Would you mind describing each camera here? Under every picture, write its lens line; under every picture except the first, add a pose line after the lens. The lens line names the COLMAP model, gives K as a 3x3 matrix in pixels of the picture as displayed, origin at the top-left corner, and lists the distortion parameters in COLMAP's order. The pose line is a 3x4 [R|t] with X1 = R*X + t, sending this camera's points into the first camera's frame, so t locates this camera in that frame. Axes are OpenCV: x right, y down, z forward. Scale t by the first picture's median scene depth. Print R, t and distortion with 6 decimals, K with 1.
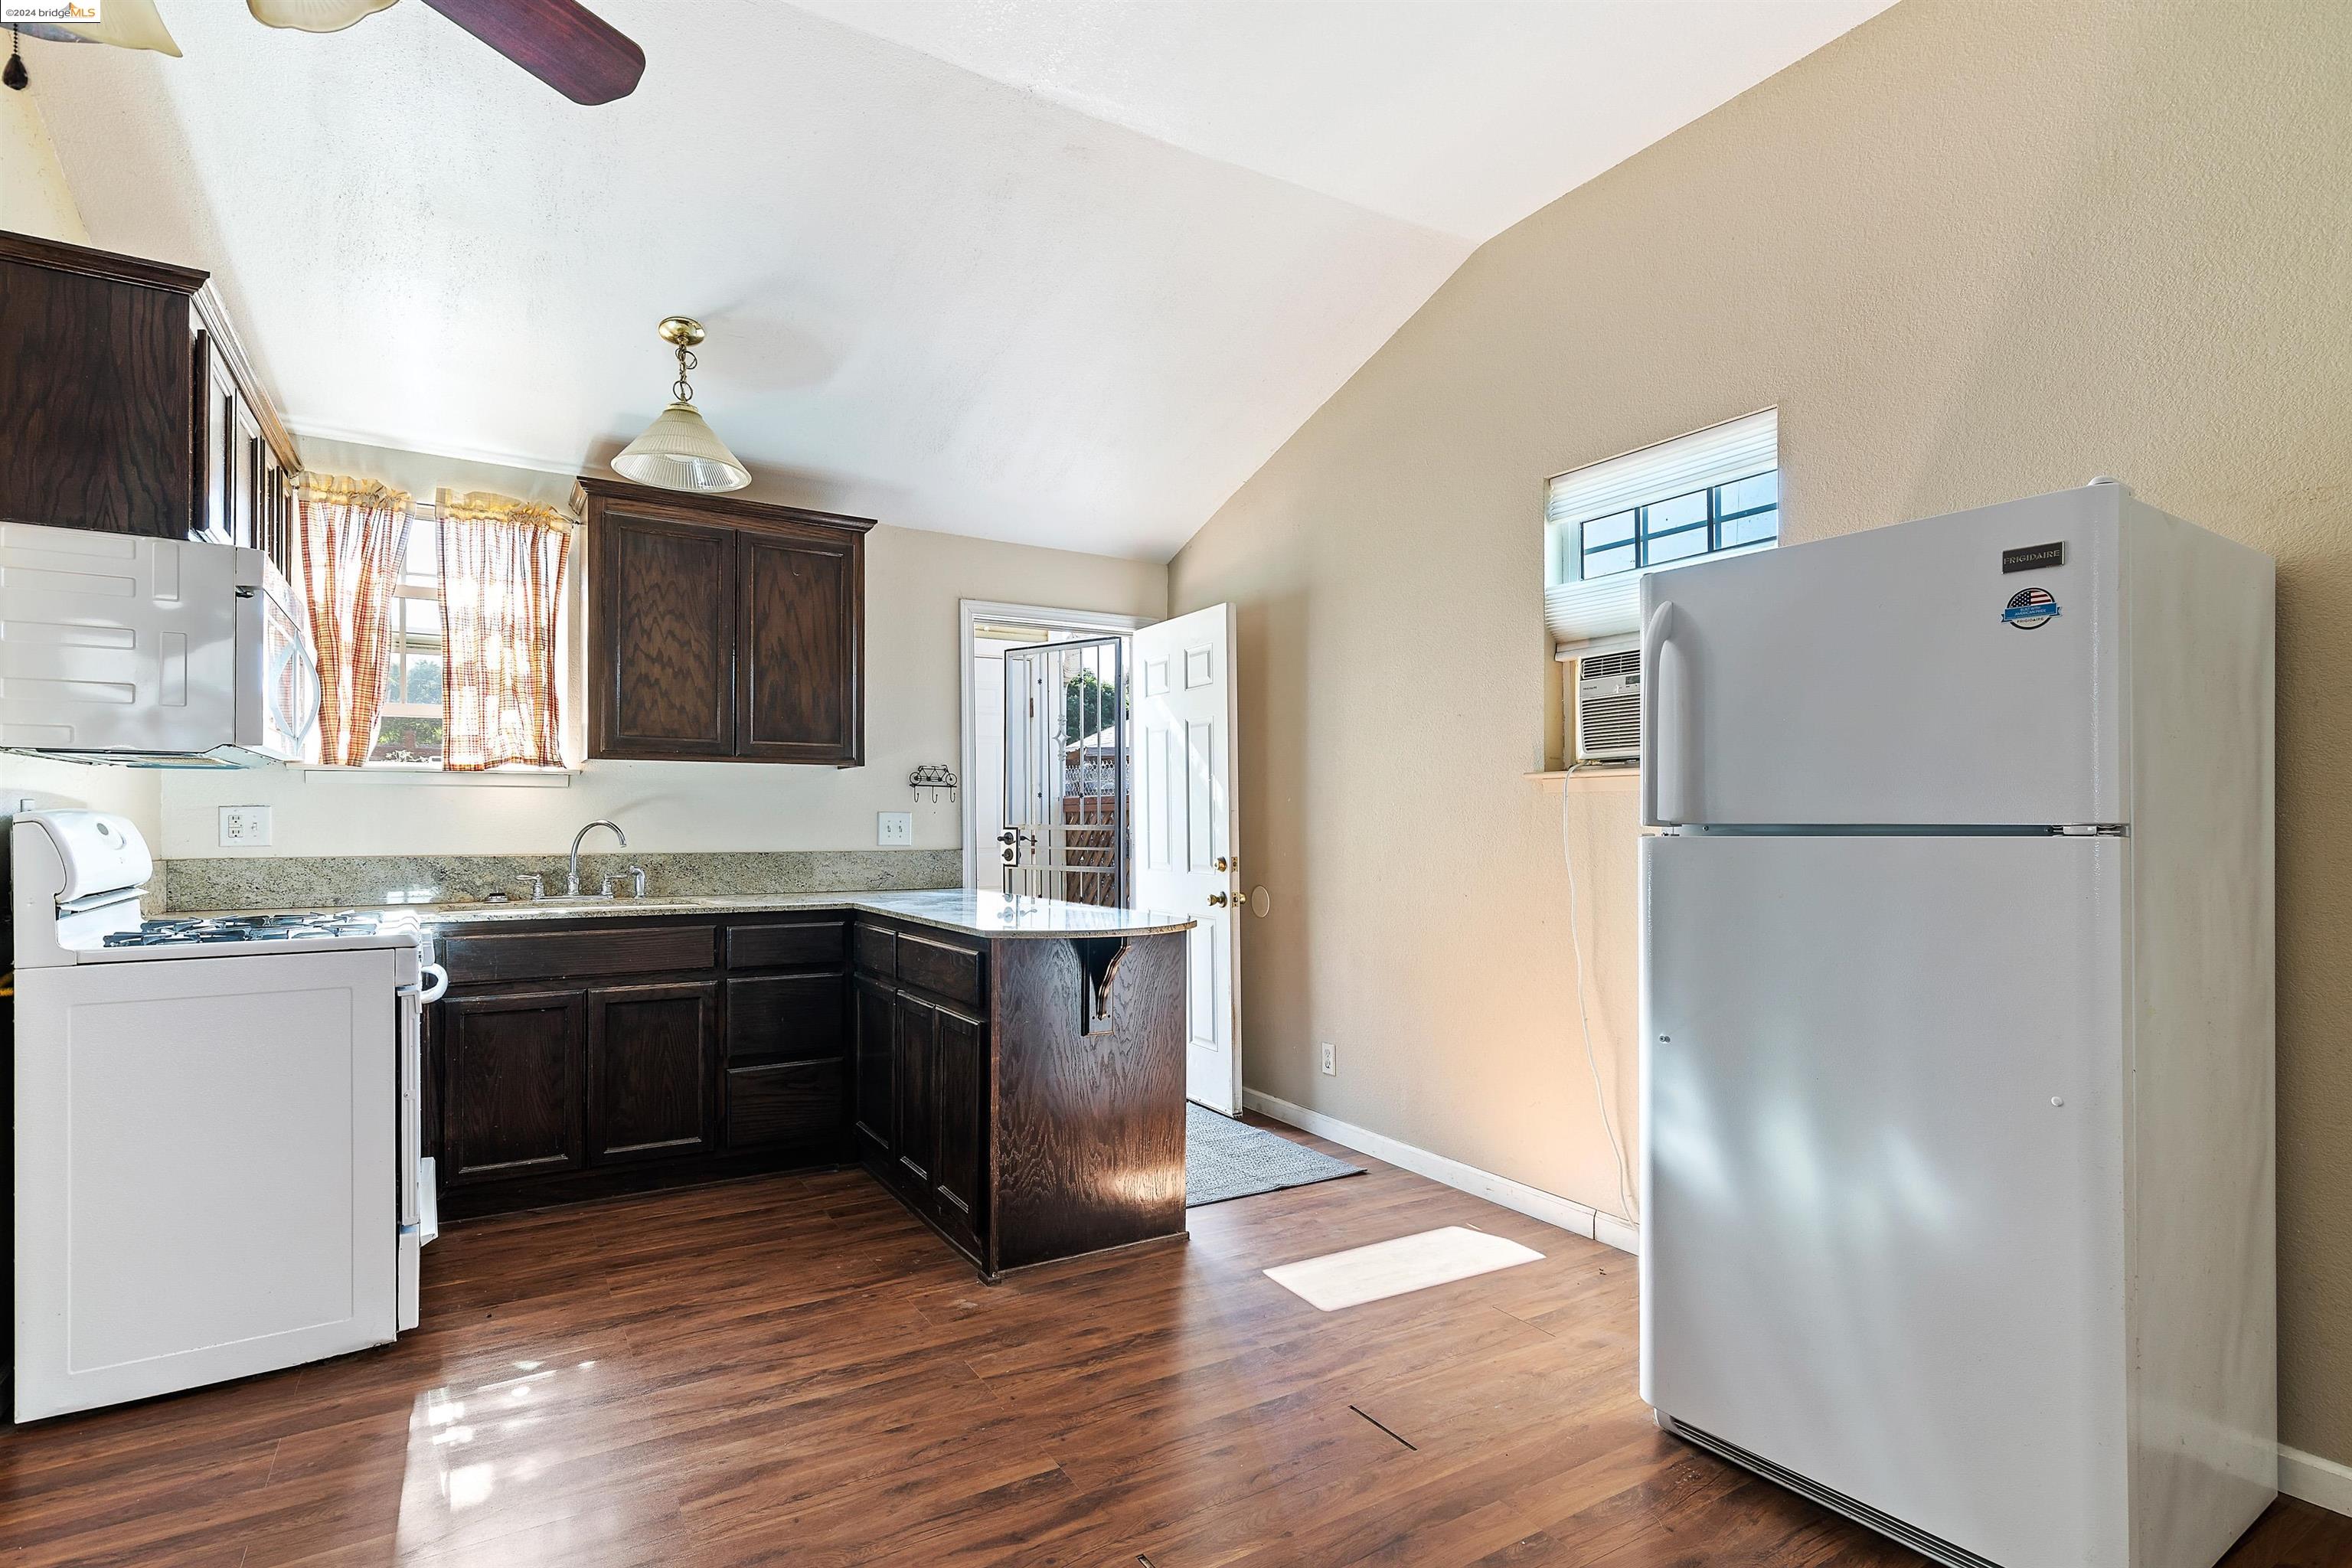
lens RADIAL K [[1155.1, 0, 1192.8], [0, 1155.1, 817.6], [0, 0, 1]] dist [0.005321, 0.003427]
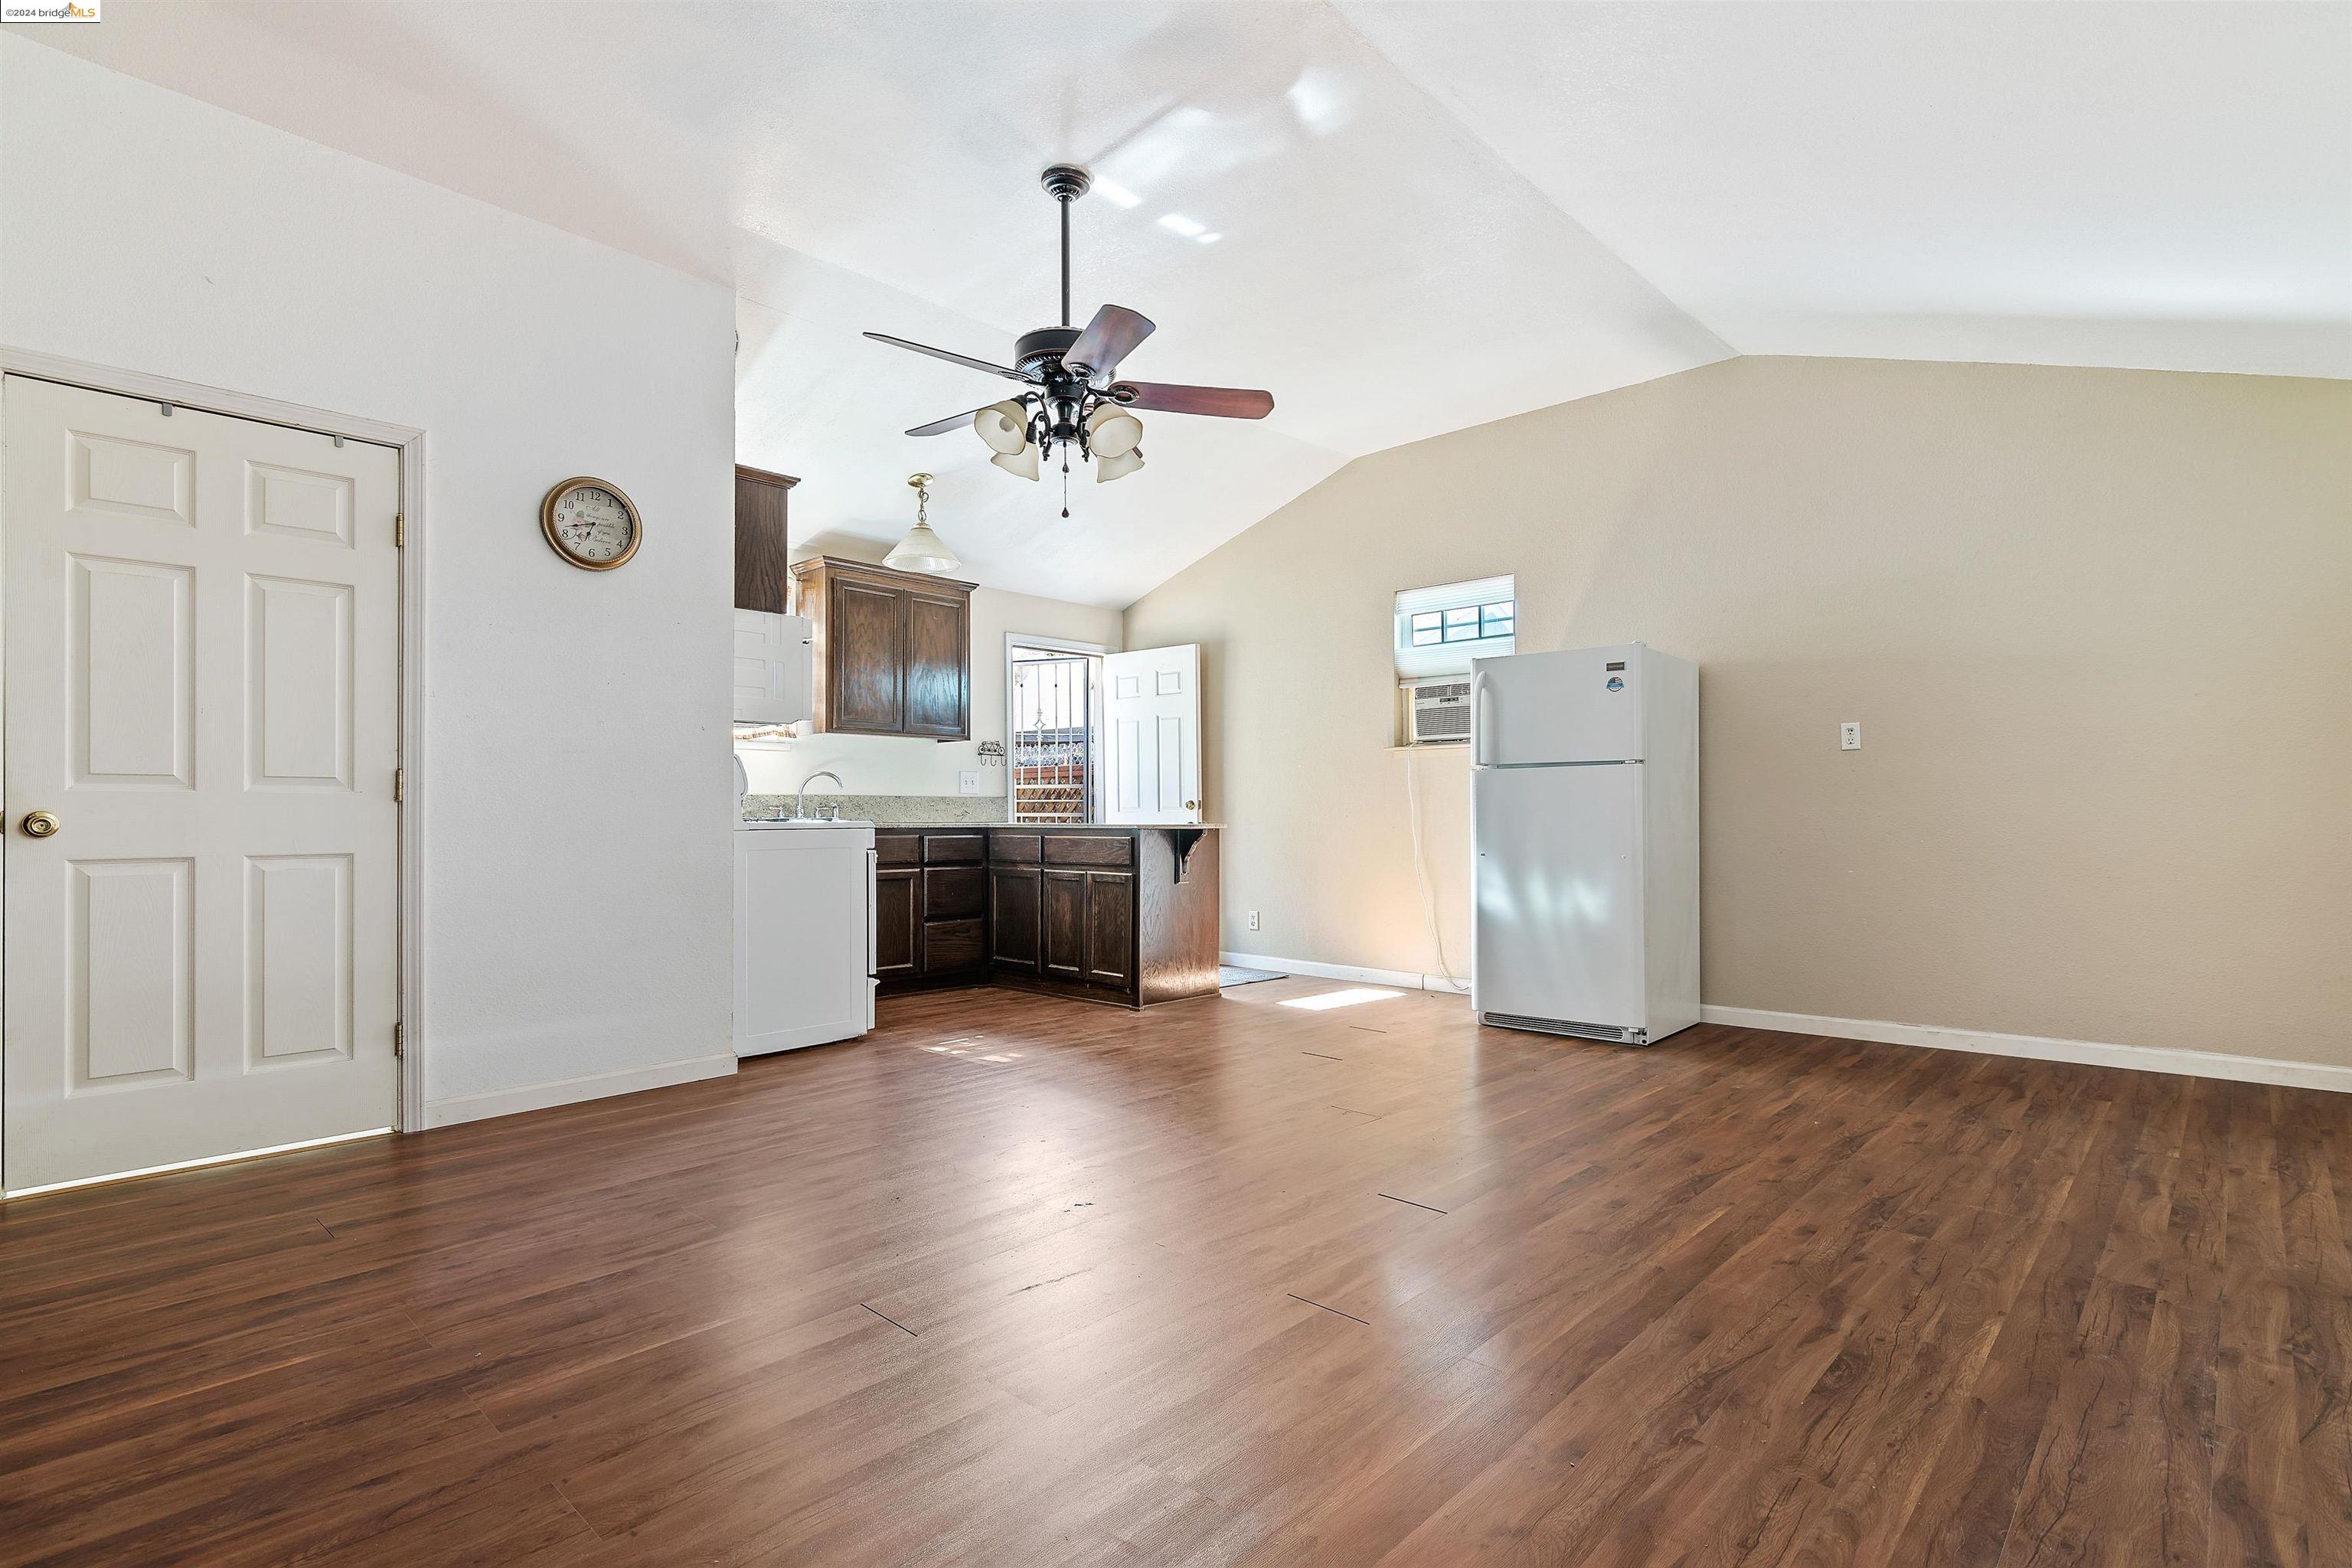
lens RADIAL K [[1155.1, 0, 1174.0], [0, 1155.1, 796.9], [0, 0, 1]] dist [0.005321, 0.003427]
pose [[0.969115, 0.003085, 0.246590, -0.510800], [0.000335, 0.999904, -0.013825, 0.067723], [-0.246609, 0.013480, 0.969021, -0.736061]]
